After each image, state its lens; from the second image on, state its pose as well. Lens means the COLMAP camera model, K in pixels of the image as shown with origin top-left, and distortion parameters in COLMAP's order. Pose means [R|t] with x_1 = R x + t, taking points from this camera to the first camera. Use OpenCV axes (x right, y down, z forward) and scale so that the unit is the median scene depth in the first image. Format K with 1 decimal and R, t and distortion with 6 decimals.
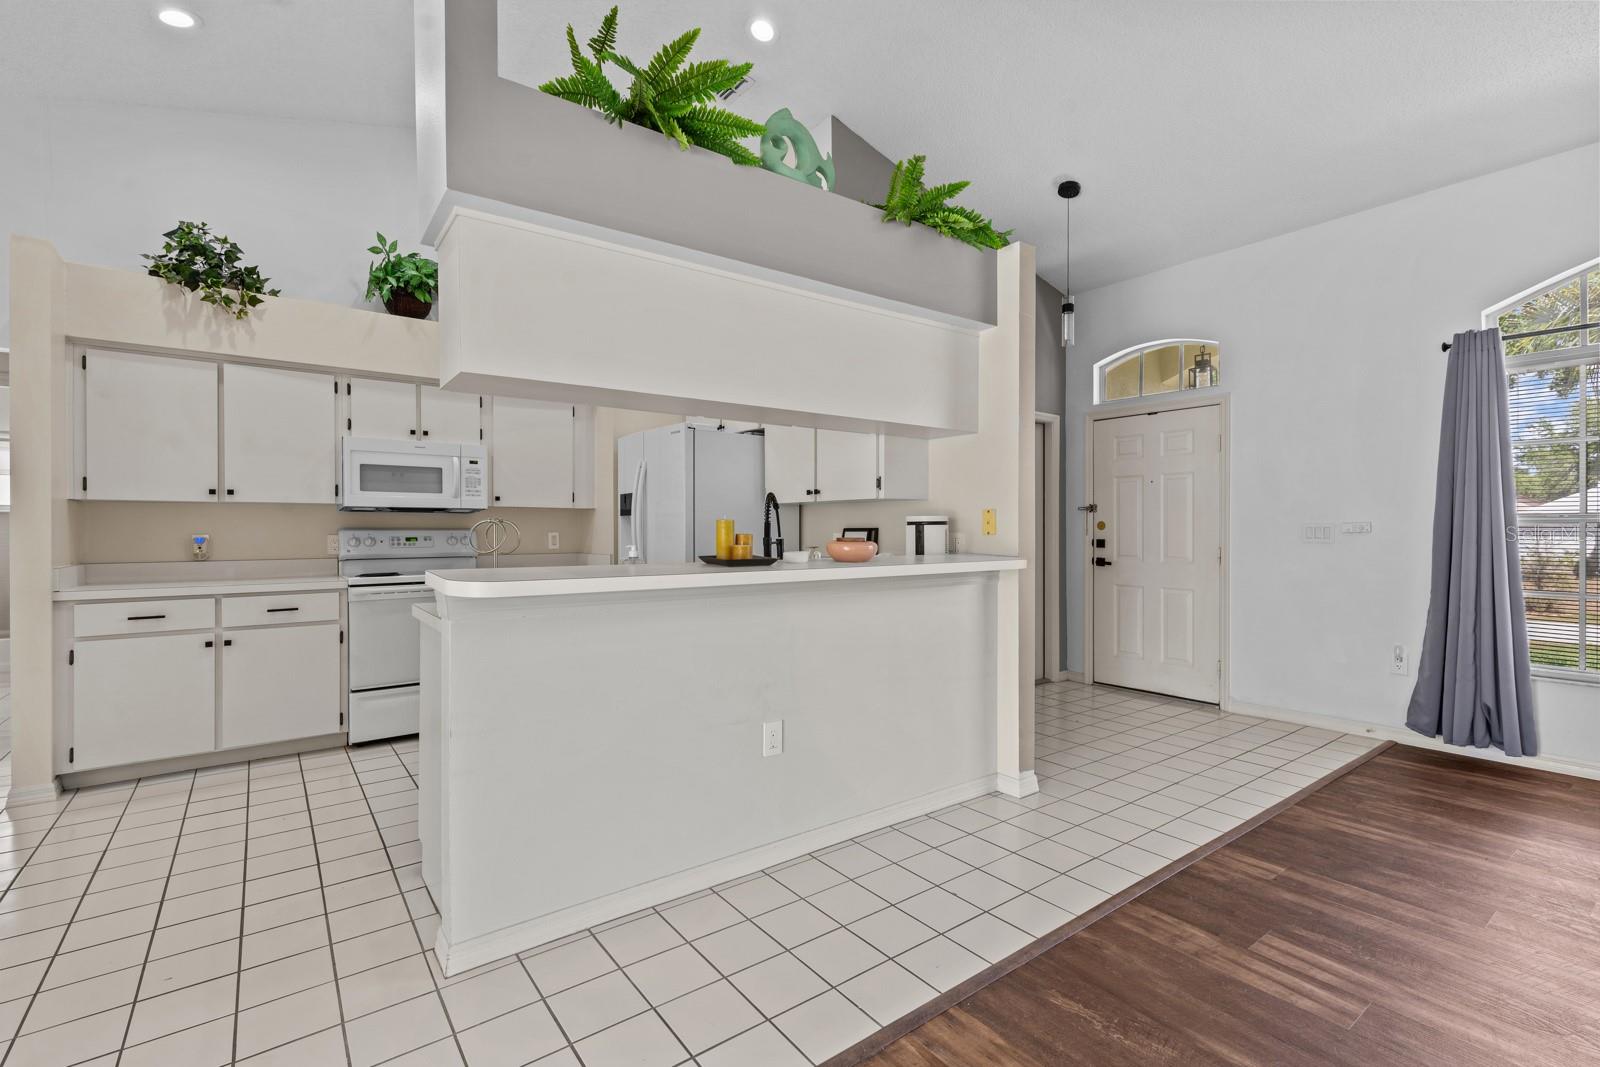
lens RADIAL K [[720.0, 0, 807.0], [0, 720.0, 535.1], [0, 0, 1]] dist [0.011507, -0.000845]
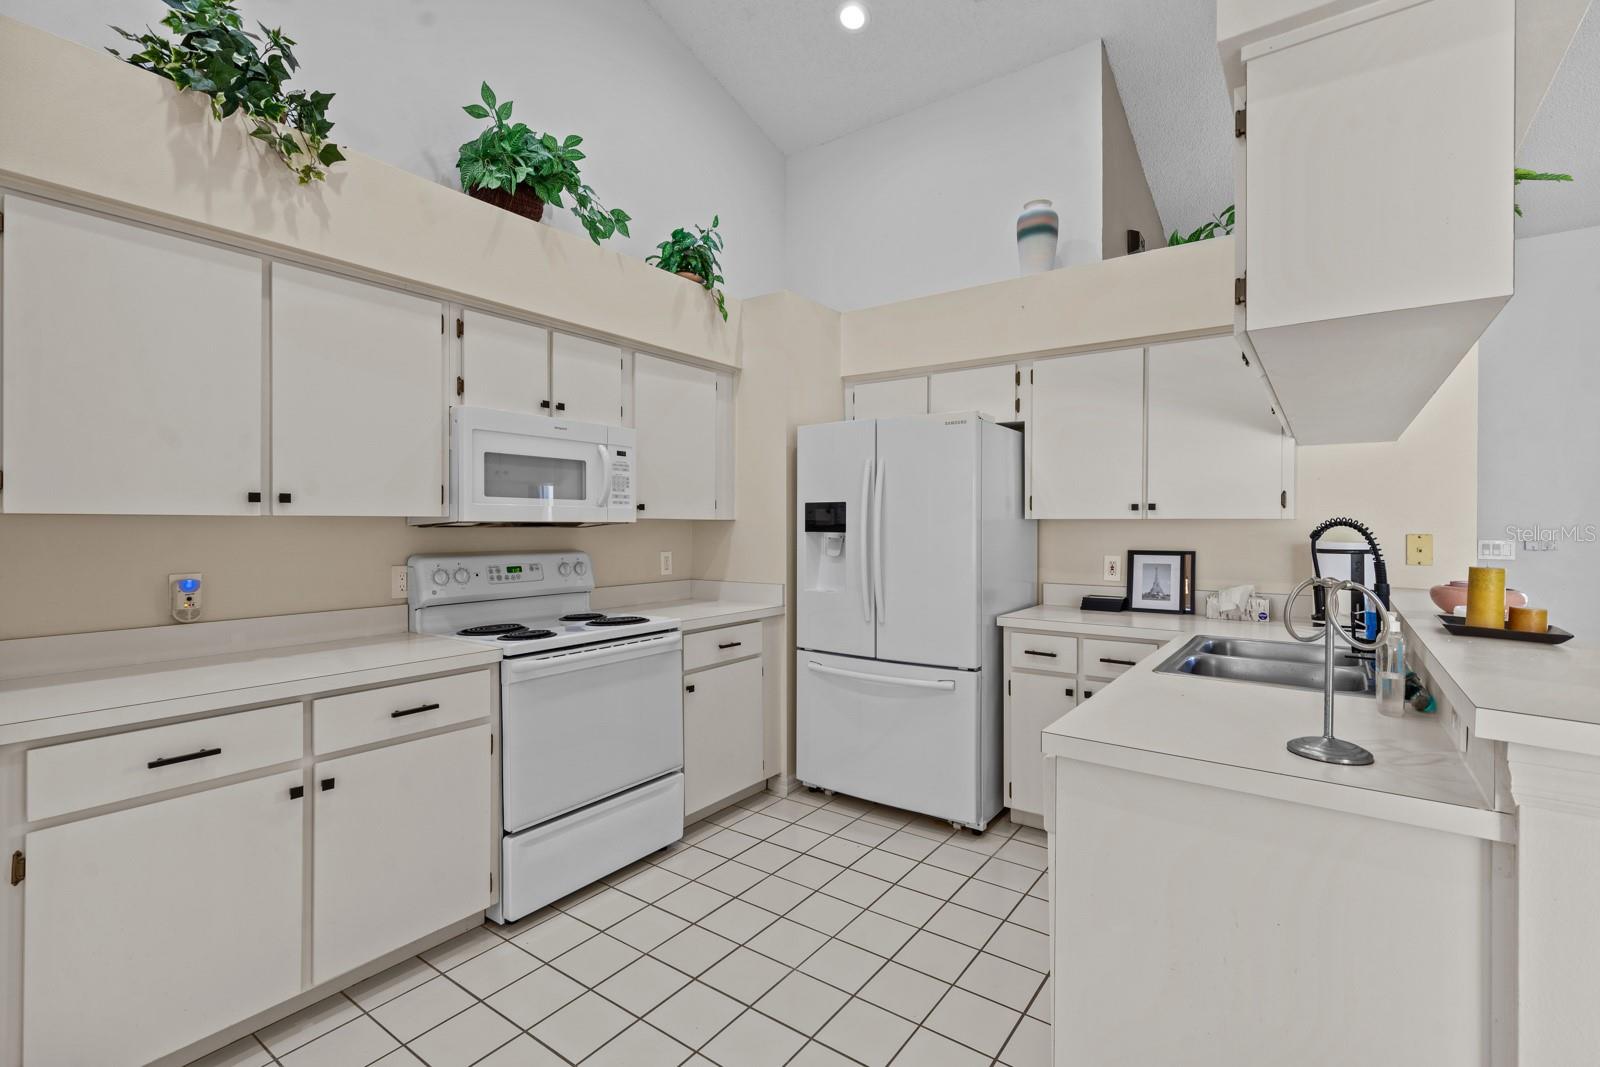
lens RADIAL K [[720.0, 0, 801.2], [0, 720.0, 526.7], [0, 0, 1]] dist [0.011507, -0.000845]
pose [[0.956371, 0.001089, 0.292154, -0.553458], [-0.000309, 0.999996, -0.002715, -0.034658], [-0.292155, 0.002507, 0.956368, 0.346623]]
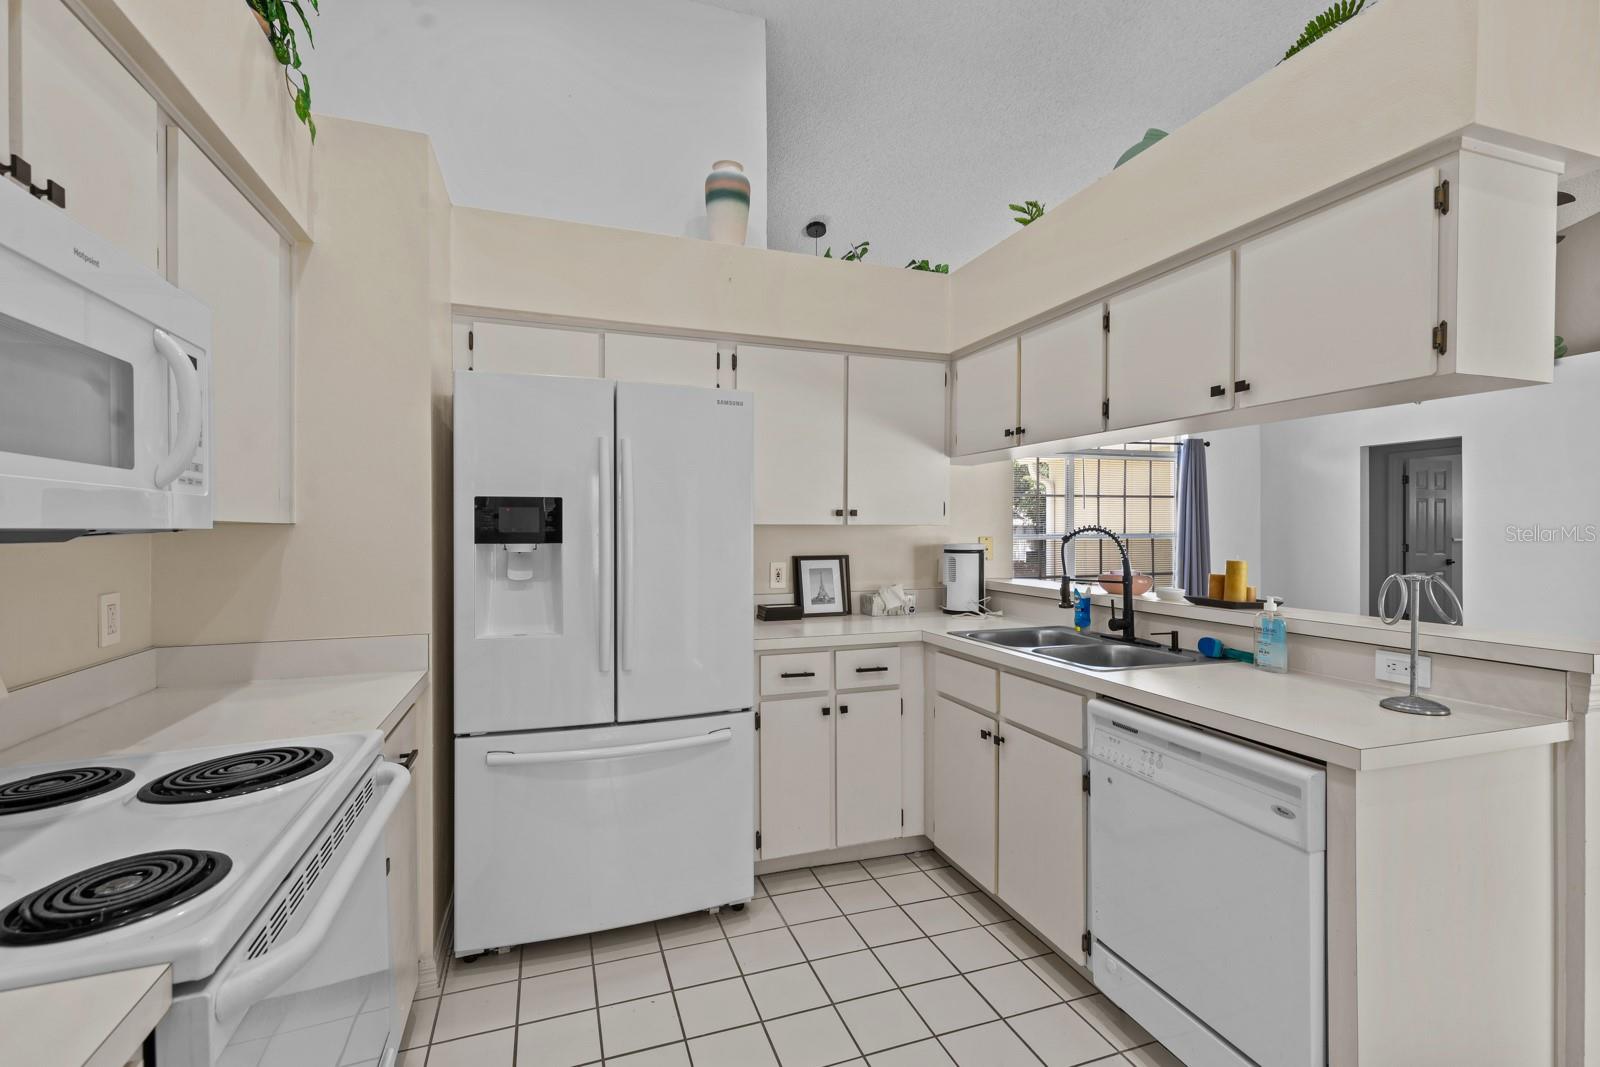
lens RADIAL K [[720.0, 0, 812.3], [0, 720.0, 532.9], [0, 0, 1]] dist [0.011507, -0.000845]
pose [[0.297733, -0.004959, 0.954636, -0.727262], [0.005028, 0.999981, 0.003627, -0.039210], [-0.954636, 0.003720, 0.297752, 0.770771]]
